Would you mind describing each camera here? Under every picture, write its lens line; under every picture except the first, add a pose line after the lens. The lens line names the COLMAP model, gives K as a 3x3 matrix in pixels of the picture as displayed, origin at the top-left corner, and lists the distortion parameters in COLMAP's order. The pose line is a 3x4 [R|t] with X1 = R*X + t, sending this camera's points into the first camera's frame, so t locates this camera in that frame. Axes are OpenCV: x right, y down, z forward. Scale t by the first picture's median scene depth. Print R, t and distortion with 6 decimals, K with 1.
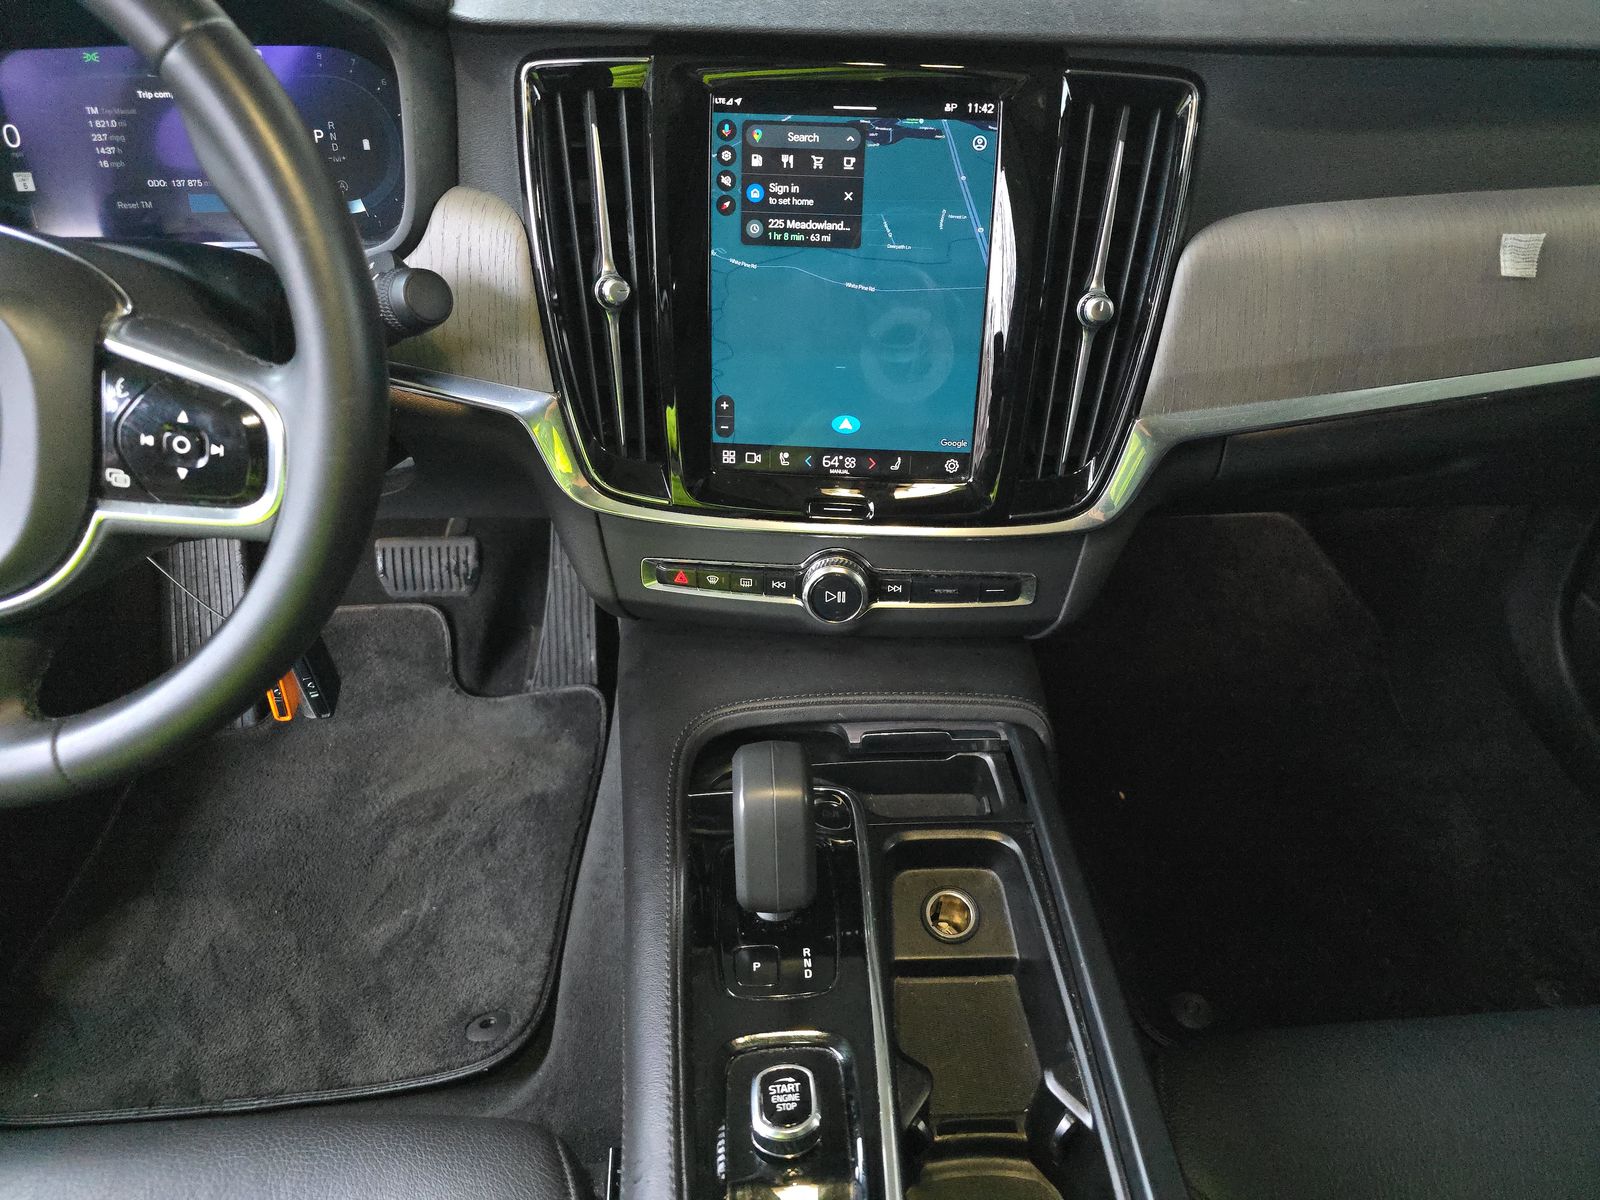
lens RADIAL K [[1069.2, 0, 800.0], [0, 1069.2, 600.0], [0, 0, 1]] dist [0.003870, -0.016099]
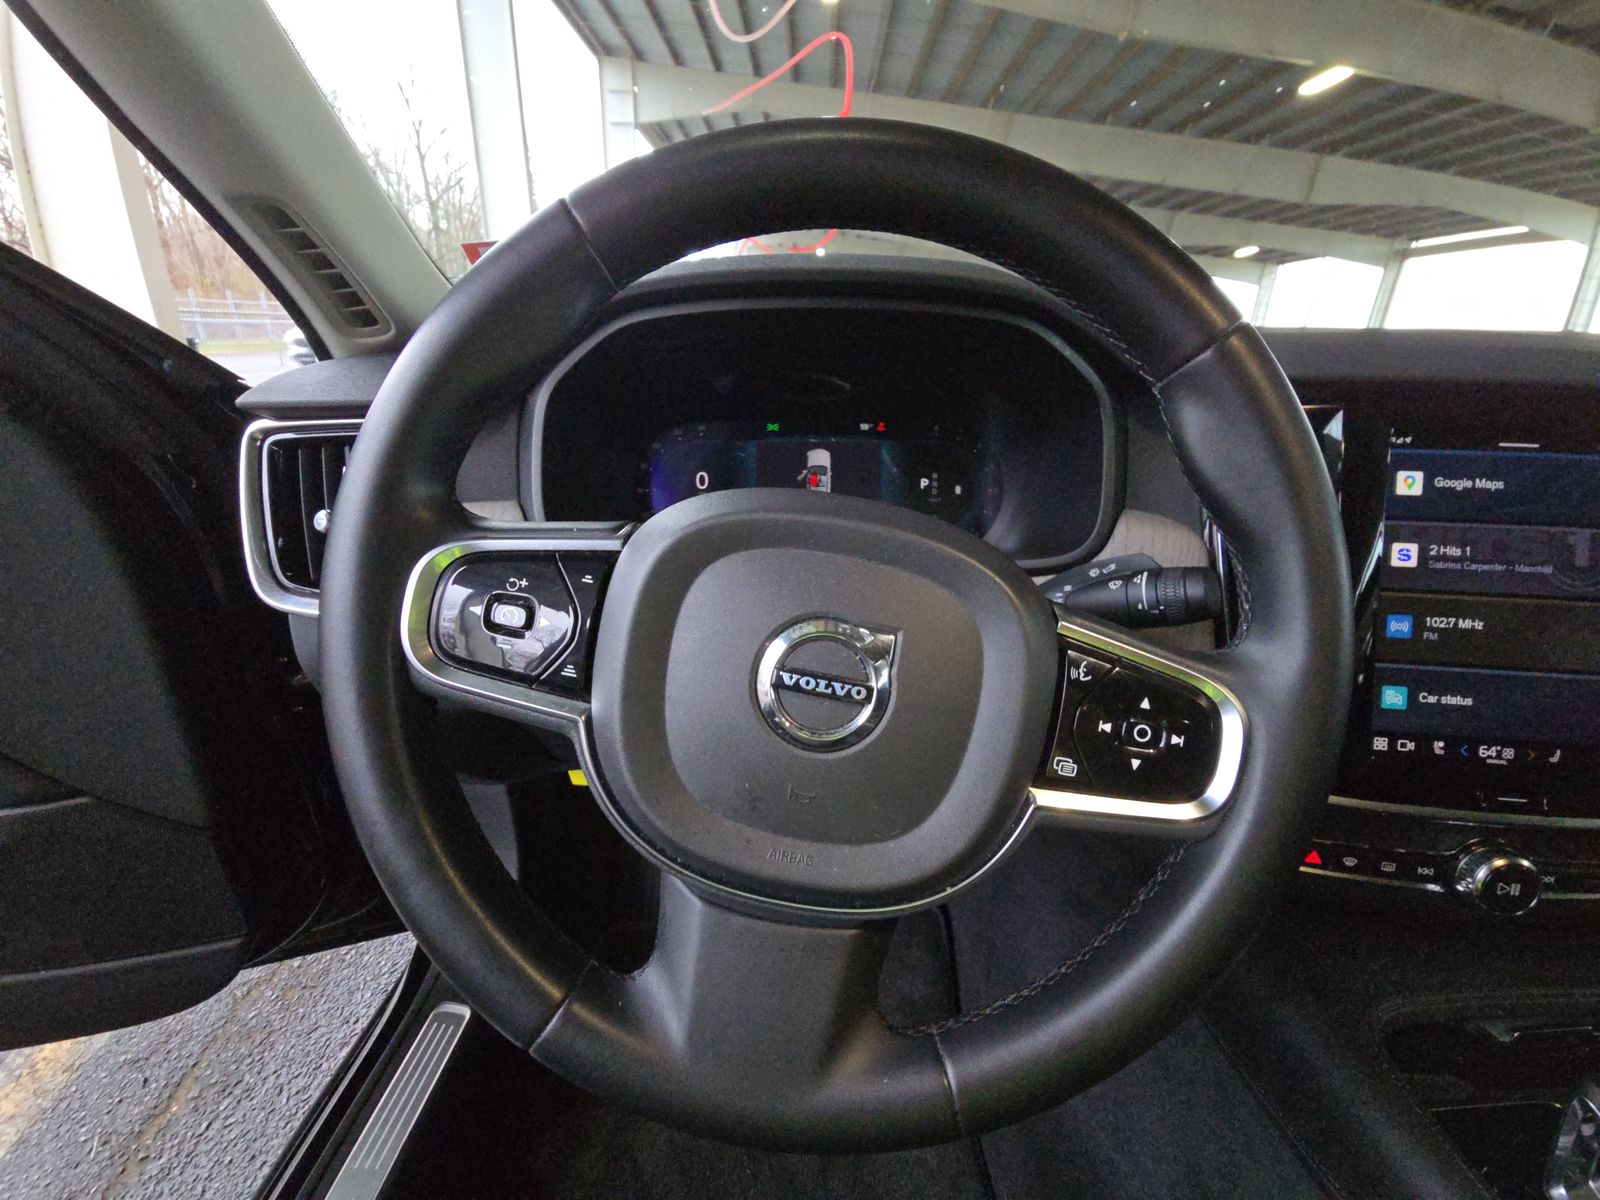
lens RADIAL K [[631.5, 0, 800.0], [0, 631.5, 600.0], [0, 0, 1]] dist [-0.000453, -0.000215]
pose [[0.996251, 0.017002, -0.084826, -0.544316], [-0.041662, 0.953601, -0.298178, -0.052991], [0.075820, 0.300594, 0.950734, 0.282677]]
